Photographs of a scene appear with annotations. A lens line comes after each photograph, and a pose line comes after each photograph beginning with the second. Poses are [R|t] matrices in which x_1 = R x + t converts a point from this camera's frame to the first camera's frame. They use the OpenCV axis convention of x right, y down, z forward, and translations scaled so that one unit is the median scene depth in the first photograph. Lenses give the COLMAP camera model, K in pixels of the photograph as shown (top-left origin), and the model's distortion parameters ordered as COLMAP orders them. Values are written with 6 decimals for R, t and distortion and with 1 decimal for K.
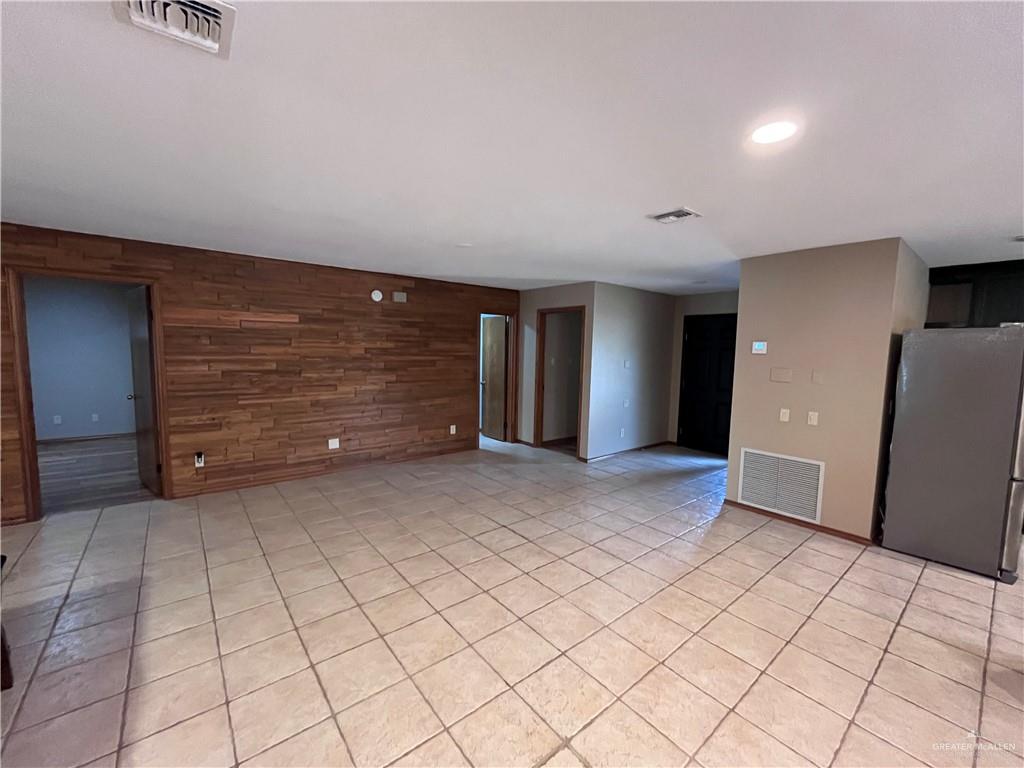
lens RADIAL K [[416.6, 0, 512.0], [0, 416.6, 384.0], [0, 0, 1]] dist [-0.012767, 0.004285]
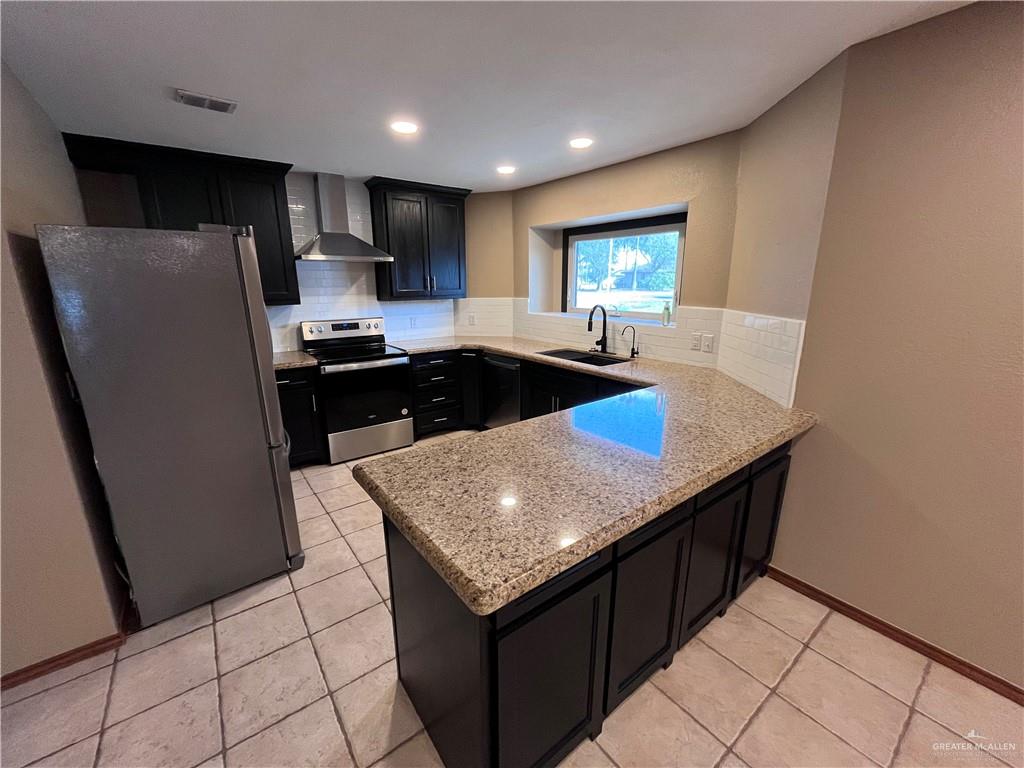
lens RADIAL K [[416.6, 0, 512.0], [0, 416.6, 384.0], [0, 0, 1]] dist [-0.012767, 0.004285]
pose [[0.030493, -0.261349, 0.964763, 0.454506], [0.092240, 0.961829, 0.257639, -0.026799], [-0.995270, 0.081134, 0.053436, 0.441095]]
